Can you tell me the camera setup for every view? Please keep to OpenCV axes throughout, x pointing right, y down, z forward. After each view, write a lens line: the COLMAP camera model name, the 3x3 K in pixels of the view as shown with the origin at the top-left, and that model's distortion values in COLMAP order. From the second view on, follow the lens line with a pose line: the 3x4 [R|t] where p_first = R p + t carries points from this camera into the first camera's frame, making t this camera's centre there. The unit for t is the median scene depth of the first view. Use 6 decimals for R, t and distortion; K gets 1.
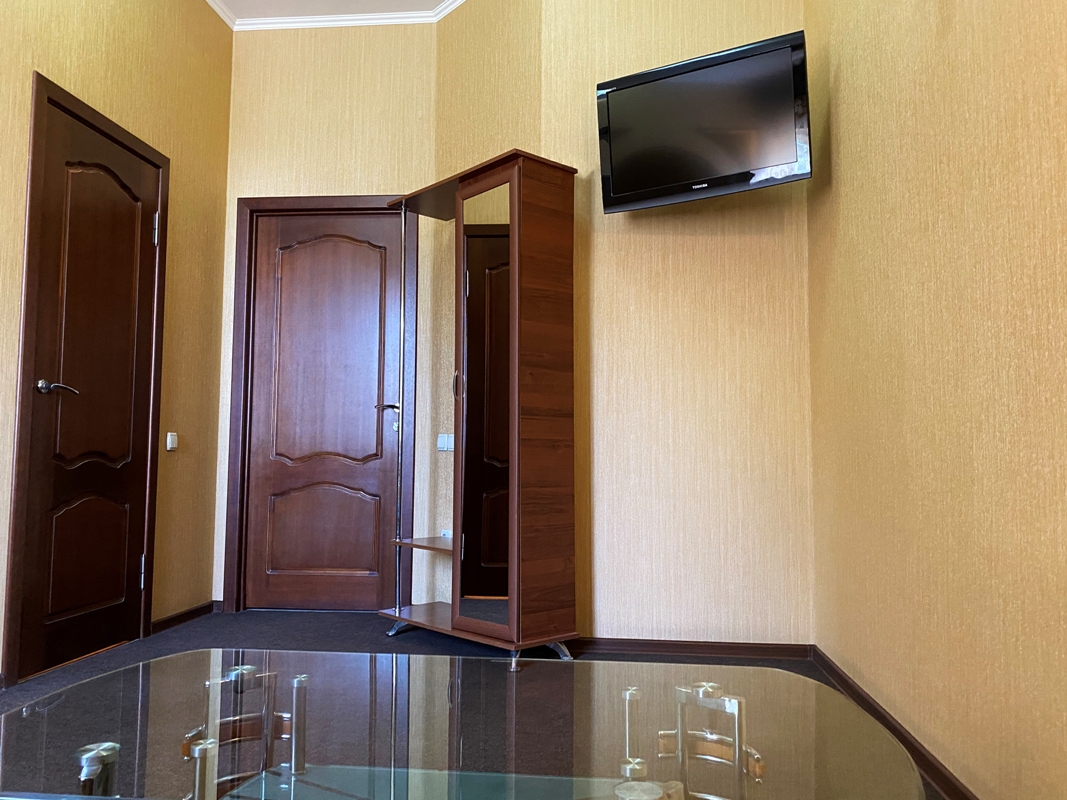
lens RADIAL K [[832.5, 0, 530.2], [0, 832.5, 397.0], [0, 0, 1]] dist [0.045784, -0.078009]
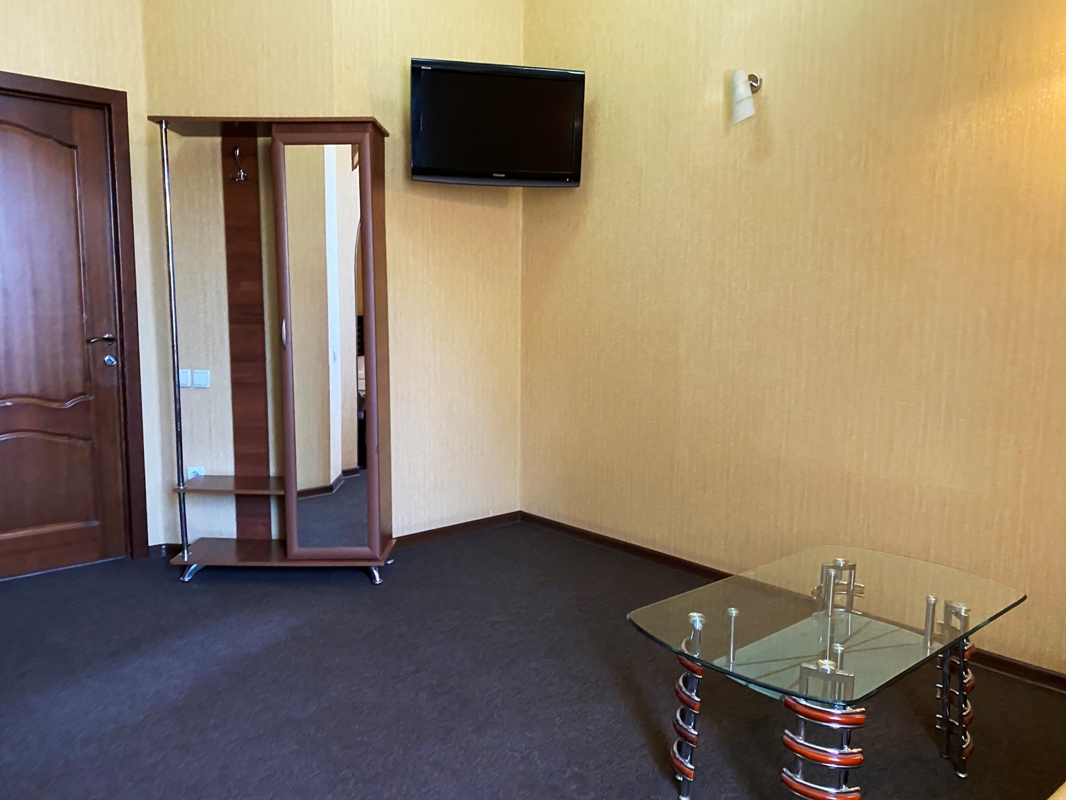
lens RADIAL K [[831.8, 0, 529.7], [0, 831.8, 397.0], [0, 0, 1]] dist [0.045784, -0.078009]
pose [[0.666143, -0.089207, 0.740470, -0.648592], [-0.060232, 0.983144, 0.172628, -0.132699], [-0.743388, -0.159595, 0.649541, 0.095827]]
